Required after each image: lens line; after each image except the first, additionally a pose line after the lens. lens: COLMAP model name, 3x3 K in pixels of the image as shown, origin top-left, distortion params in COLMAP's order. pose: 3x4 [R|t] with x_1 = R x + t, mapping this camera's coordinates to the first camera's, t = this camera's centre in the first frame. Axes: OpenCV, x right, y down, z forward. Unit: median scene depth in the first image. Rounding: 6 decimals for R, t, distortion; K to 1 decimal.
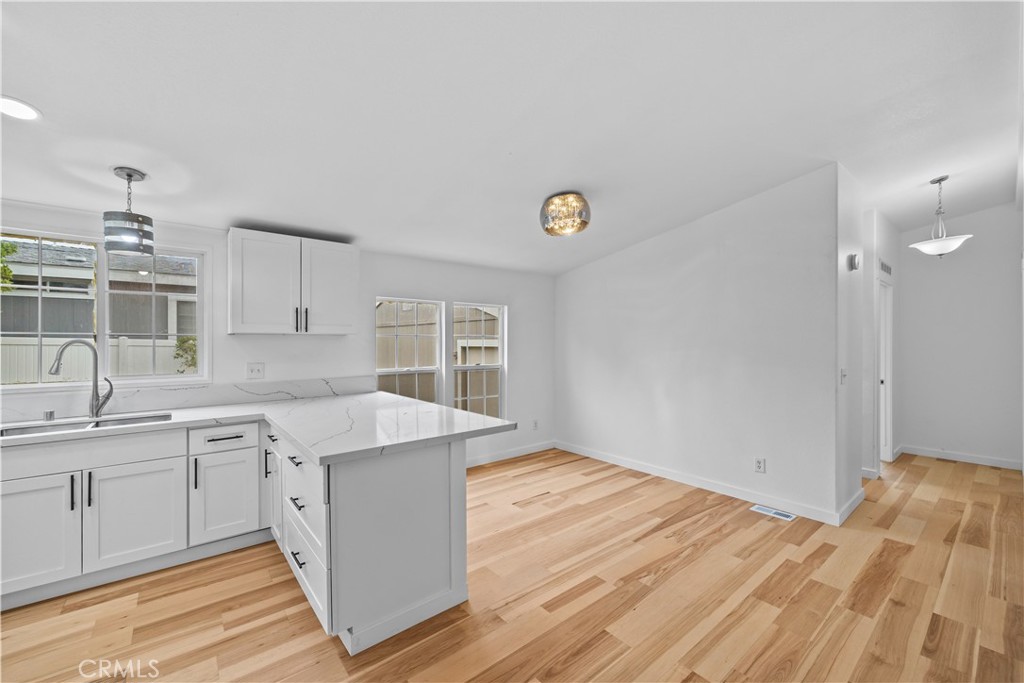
lens RADIAL K [[411.7, 0, 519.3], [0, 411.7, 339.3], [0, 0, 1]] dist [0.000121, -0.000394]
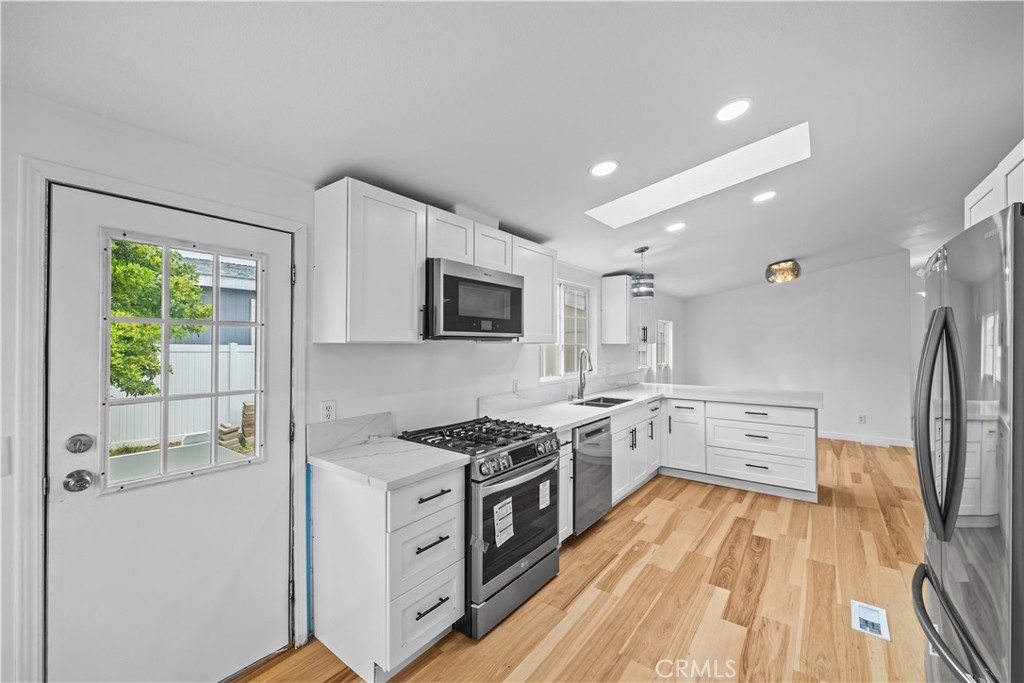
lens RADIAL K [[411.7, 0, 514.1], [0, 411.7, 341.8], [0, 0, 1]] dist [0.000121, -0.000394]
pose [[0.973536, -0.001717, 0.228529, -1.515270], [0.001660, 0.999999, 0.000440, -0.023321], [-0.228530, -0.000049, 0.973537, -0.417589]]
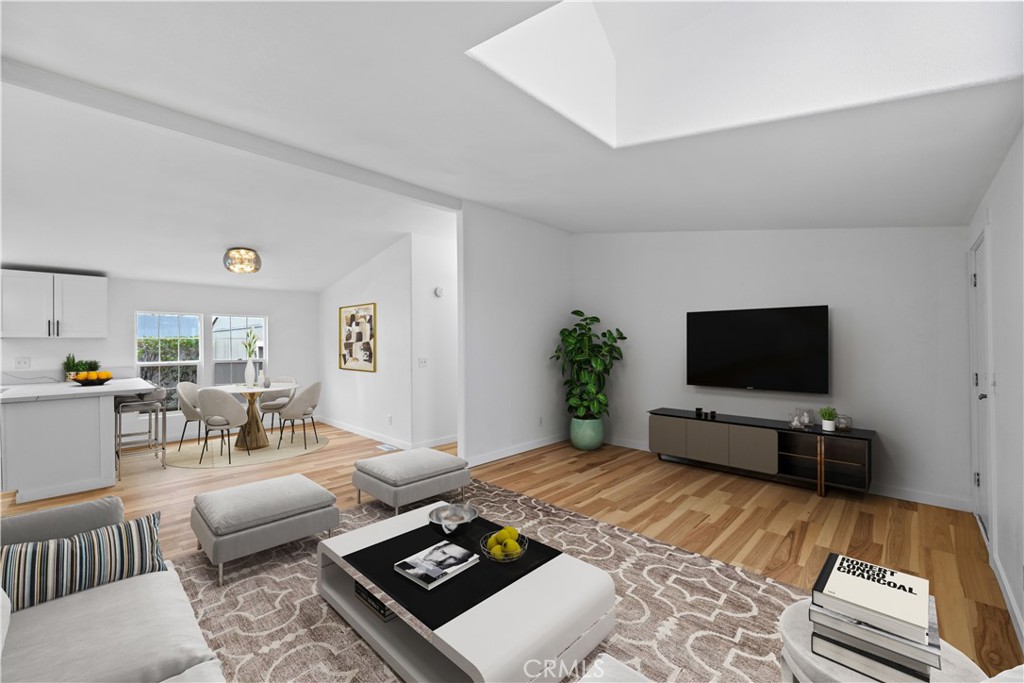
lens RADIAL K [[411.7, 0, 515.6], [0, 411.7, 339.9], [0, 0, 1]] dist [0.000121, -0.000394]
pose [[0.993780, -0.006085, 0.111193, 1.124716], [0.006785, 0.999960, -0.005911, 0.017287], [-0.111152, 0.006629, 0.993781, -0.783679]]
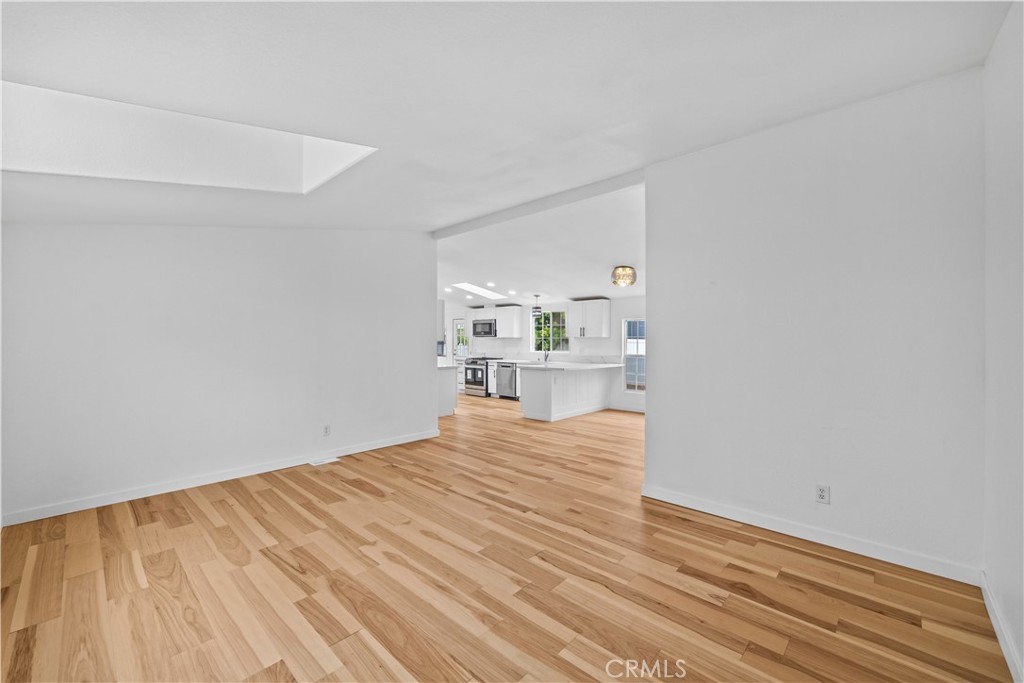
lens RADIAL K [[411.7, 0, 513.6], [0, 411.7, 341.4], [0, 0, 1]] dist [0.000121, -0.000394]
pose [[0.128528, -0.000310, -0.991706, 2.344880], [0.002340, 0.999997, -0.000009, 0.013860], [0.991703, -0.002320, 0.128529, 0.243330]]
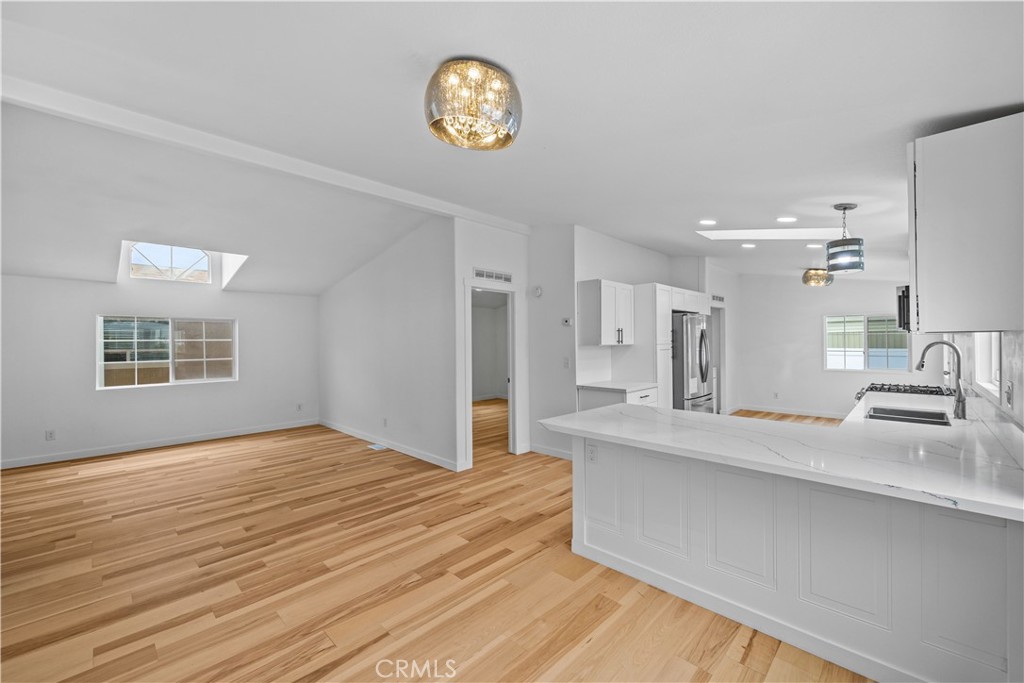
lens RADIAL K [[411.7, 0, 514.7], [0, 411.7, 342.1], [0, 0, 1]] dist [0.000121, -0.000394]
pose [[-0.994419, 0.007817, -0.105214, 0.137847], [0.007956, 0.999968, -0.000903, -0.005280], [0.105204, -0.001735, -0.994449, 1.761057]]
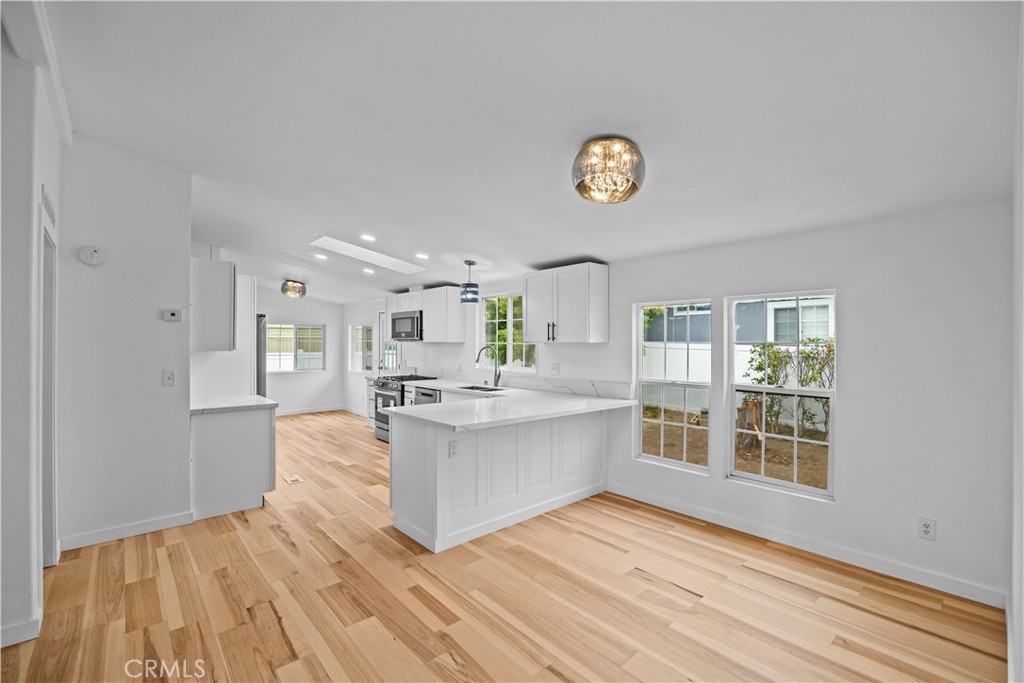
lens RADIAL K [[444.6, 0, 510.8], [0, 444.6, 337.2], [0, 0, 1]] dist [-0.004531, 0.000126]
pose [[0.029376, -0.014558, -0.999462, 0.995517], [0.002167, 0.999893, -0.014500, -0.011416], [0.999566, -0.001740, 0.029405, 0.942552]]
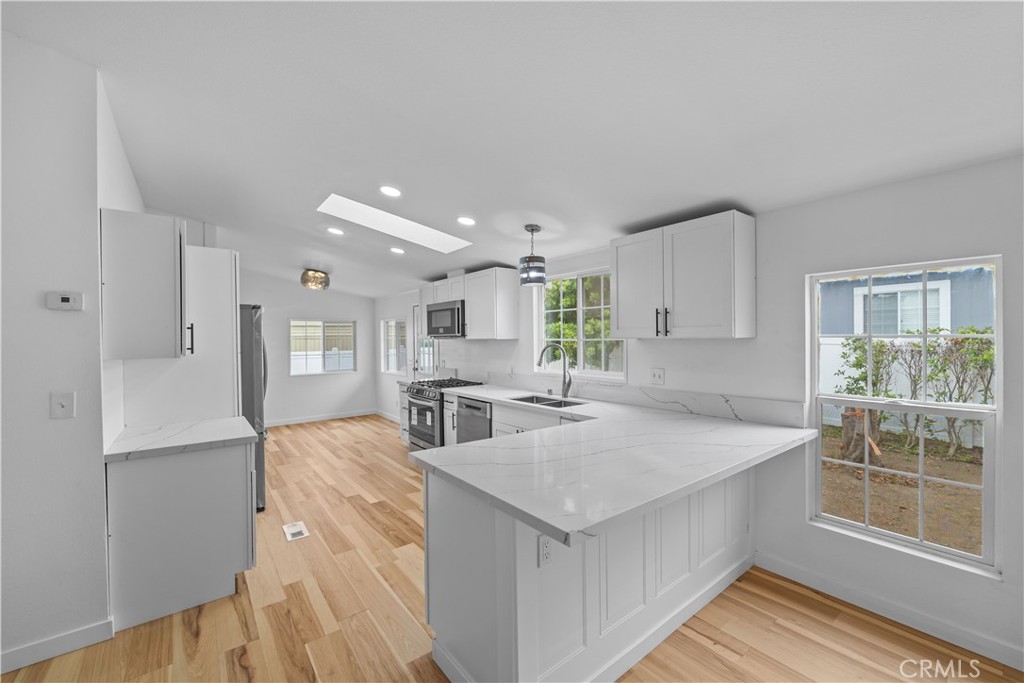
lens RADIAL K [[411.7, 0, 512.1], [0, 411.7, 340.3], [0, 0, 1]] dist [0.000121, -0.000394]
pose [[-0.033188, 0.003602, -0.999443, 0.398512], [0.013956, 0.999898, 0.003140, -0.018141], [0.999352, -0.013844, -0.033235, 0.808447]]
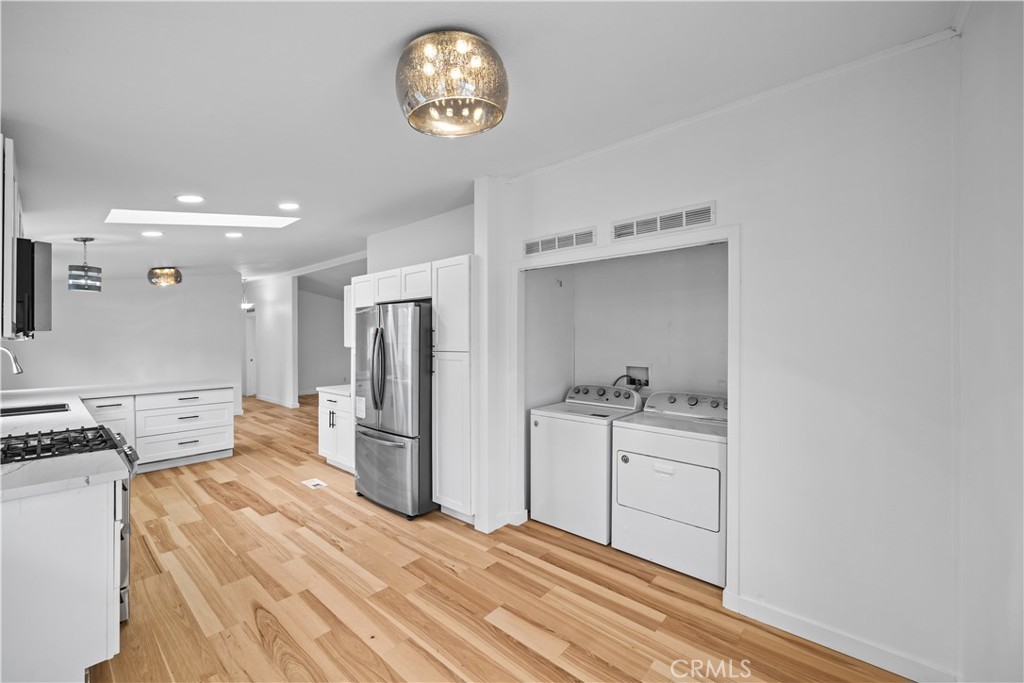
lens RADIAL K [[411.7, 0, 513.4], [0, 411.7, 341.2], [0, 0, 1]] dist [0.000121, -0.000394]
pose [[-0.160139, -0.004065, 0.987086, -2.265238], [-0.004162, 0.999985, 0.003443, -0.023825], [-0.987086, -0.003557, -0.160153, -0.287652]]
